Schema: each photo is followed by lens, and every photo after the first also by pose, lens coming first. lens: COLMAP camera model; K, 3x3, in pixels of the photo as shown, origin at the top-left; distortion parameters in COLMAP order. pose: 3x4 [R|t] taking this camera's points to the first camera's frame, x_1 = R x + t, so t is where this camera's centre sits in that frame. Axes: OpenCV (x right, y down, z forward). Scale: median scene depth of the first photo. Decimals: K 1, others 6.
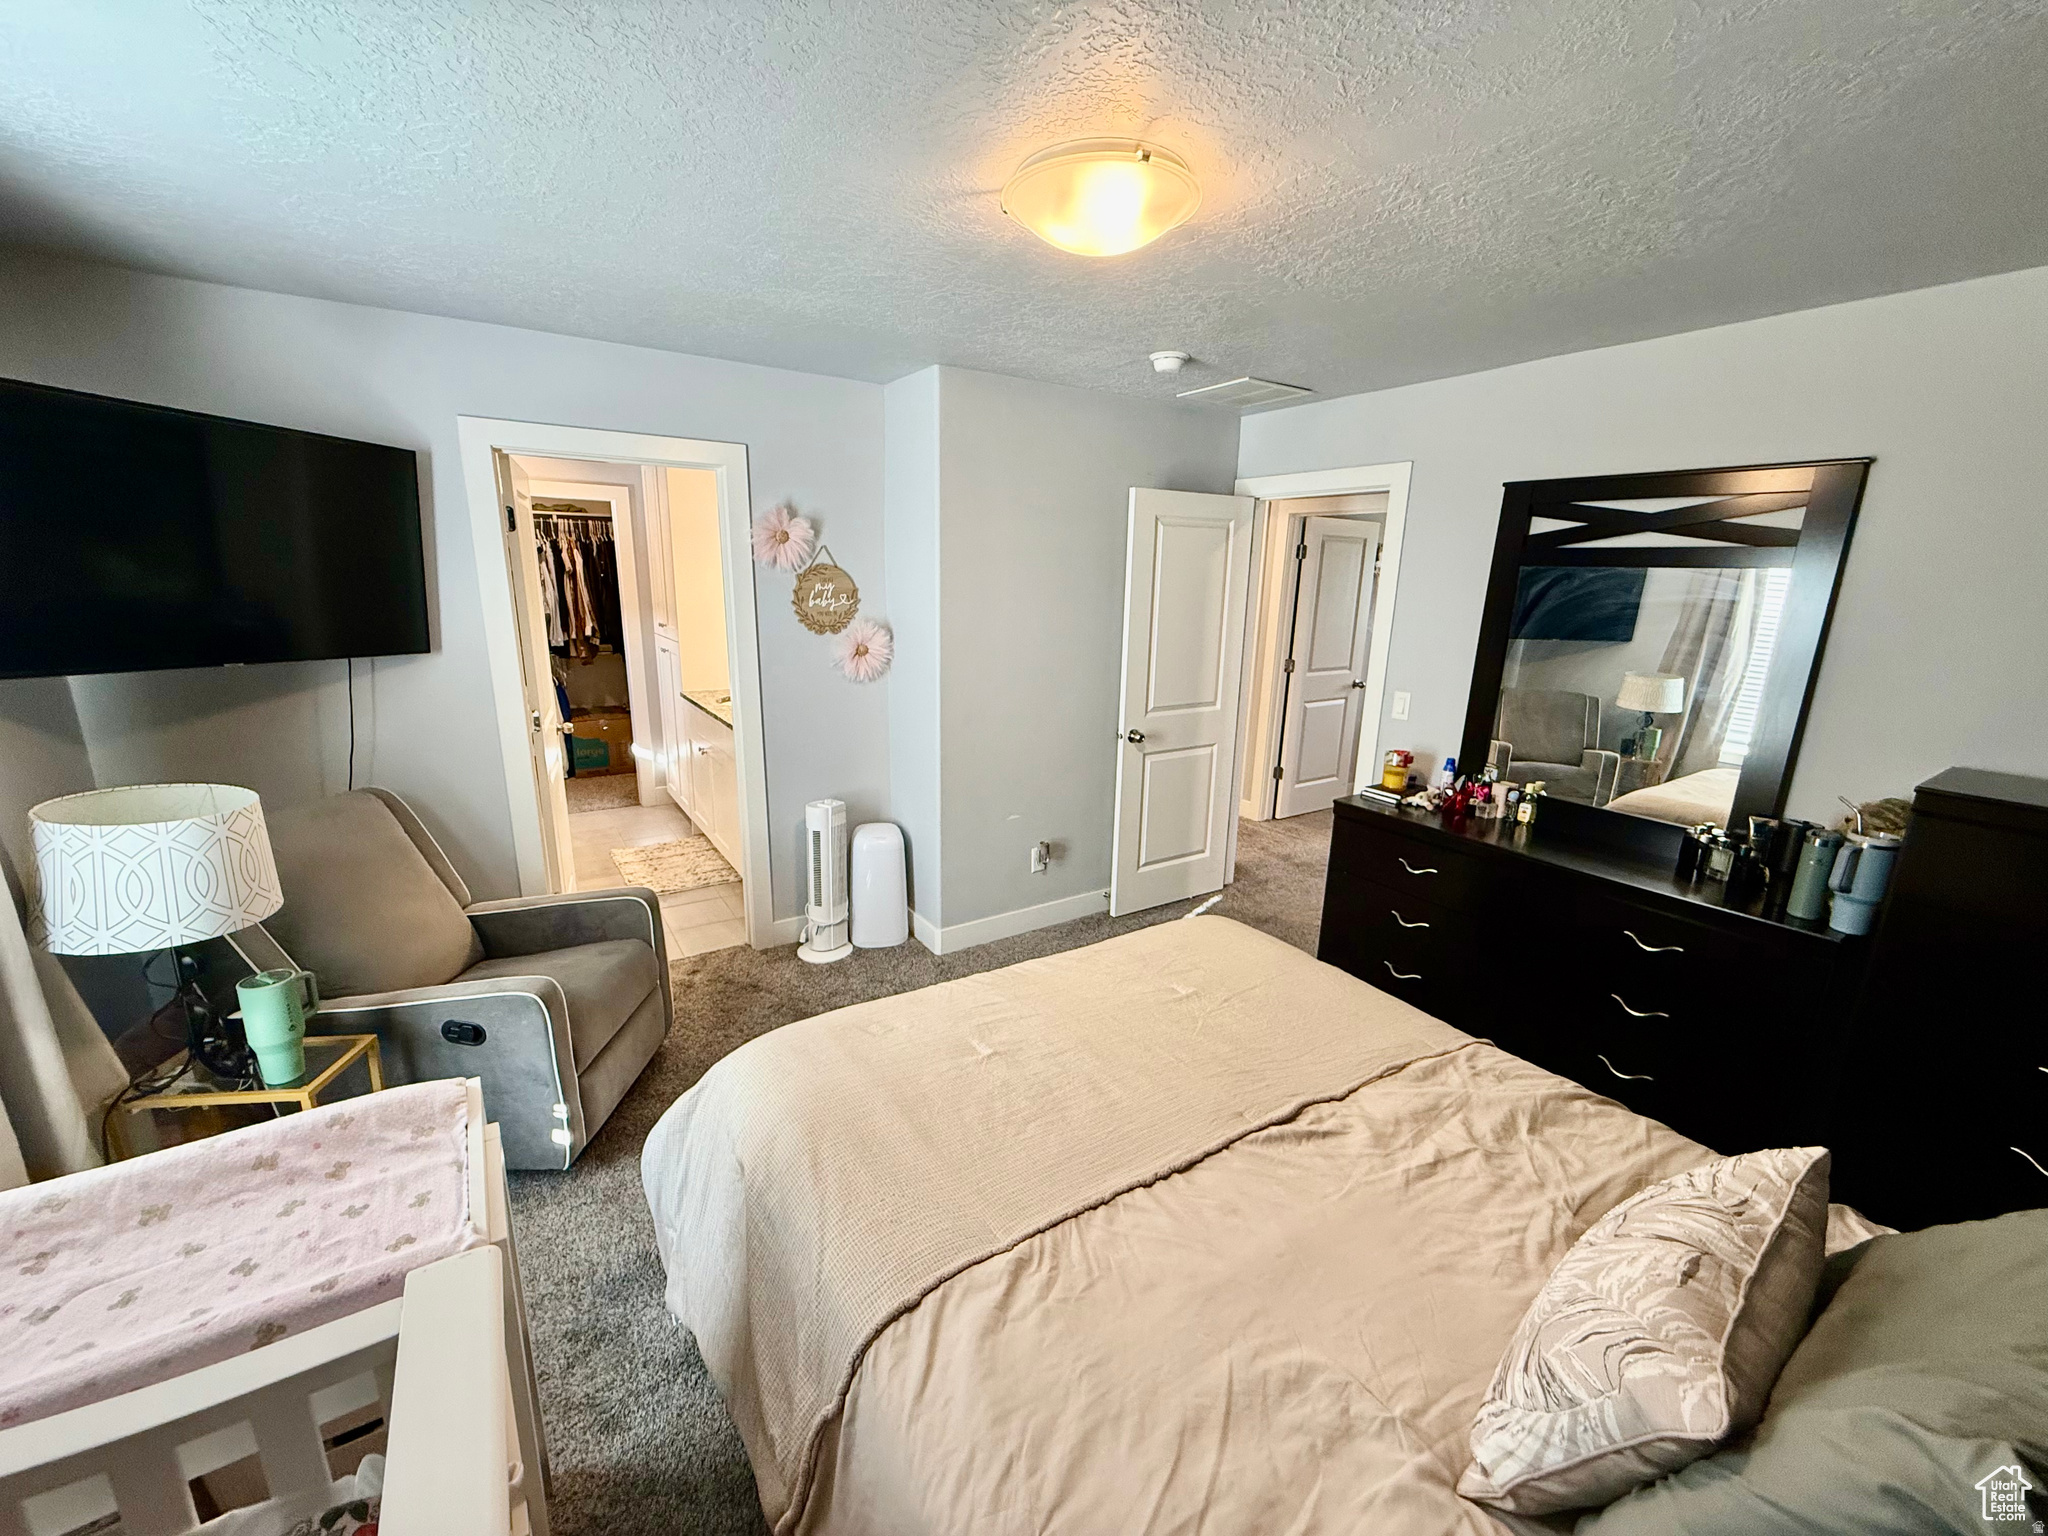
lens RADIAL K [[816.3, 0, 1013.7], [0, 816.3, 764.6], [0, 0, 1]] dist [-0.000422, 0.000025]
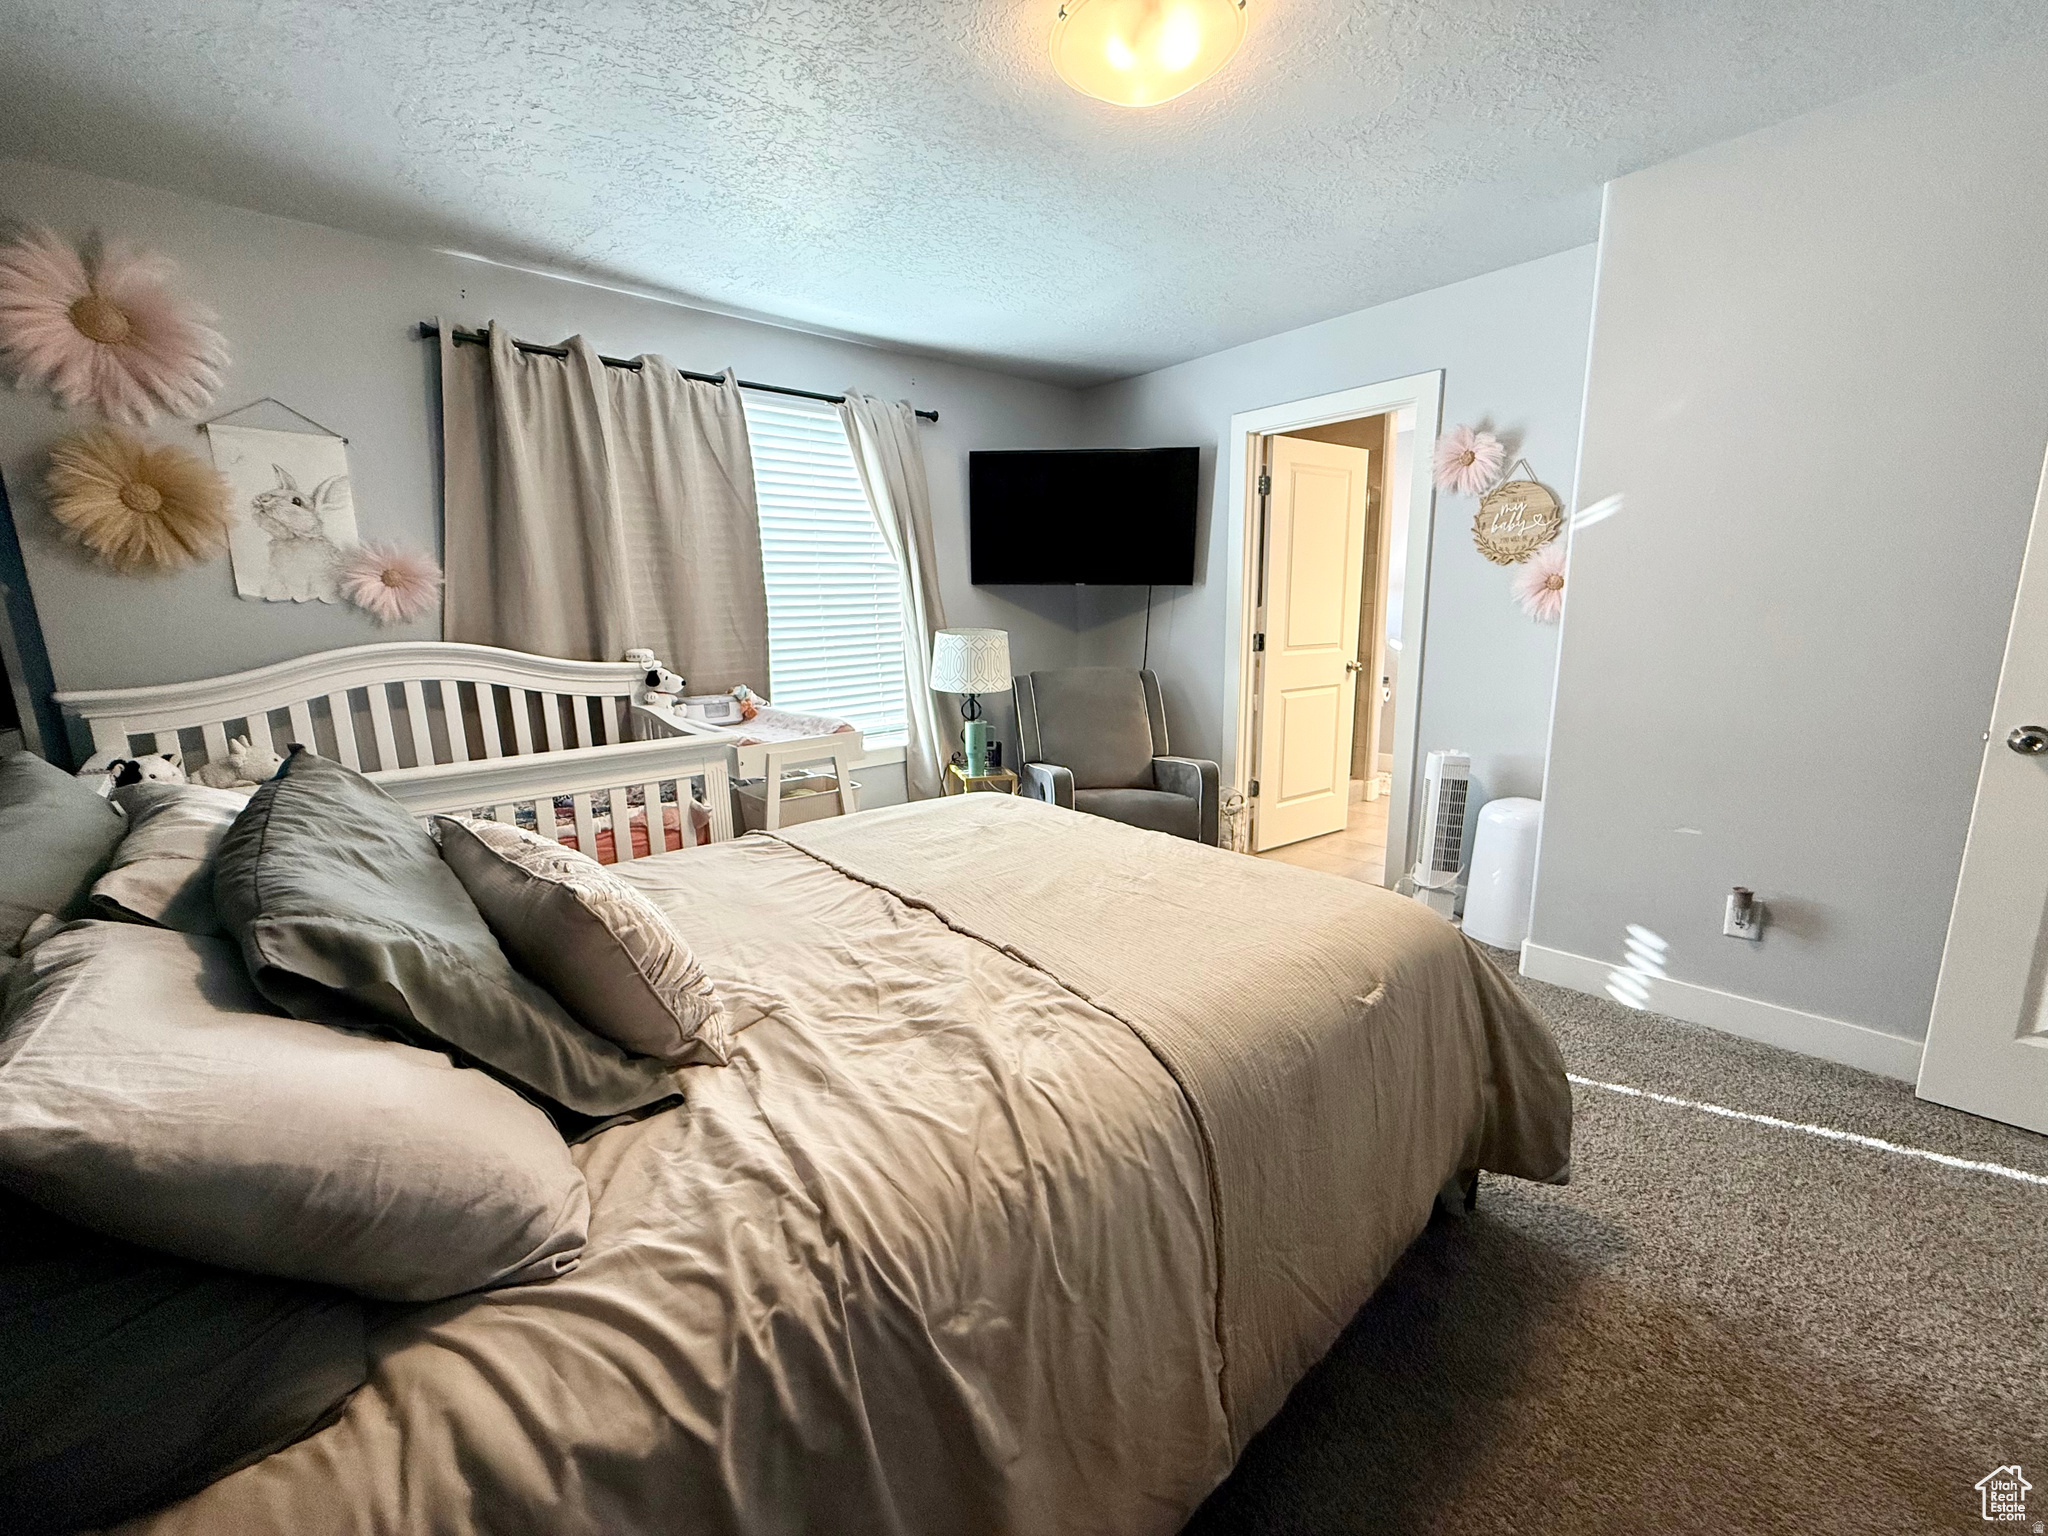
lens RADIAL K [[816.3, 0, 1019.8], [0, 816.3, 757.4], [0, 0, 1]] dist [-0.000422, 0.000025]
pose [[0.151695, 0.159306, -0.975505, 0.592219], [-0.203502, 0.970816, 0.126895, 0.036513], [0.967252, 0.179268, 0.179687, 0.395814]]
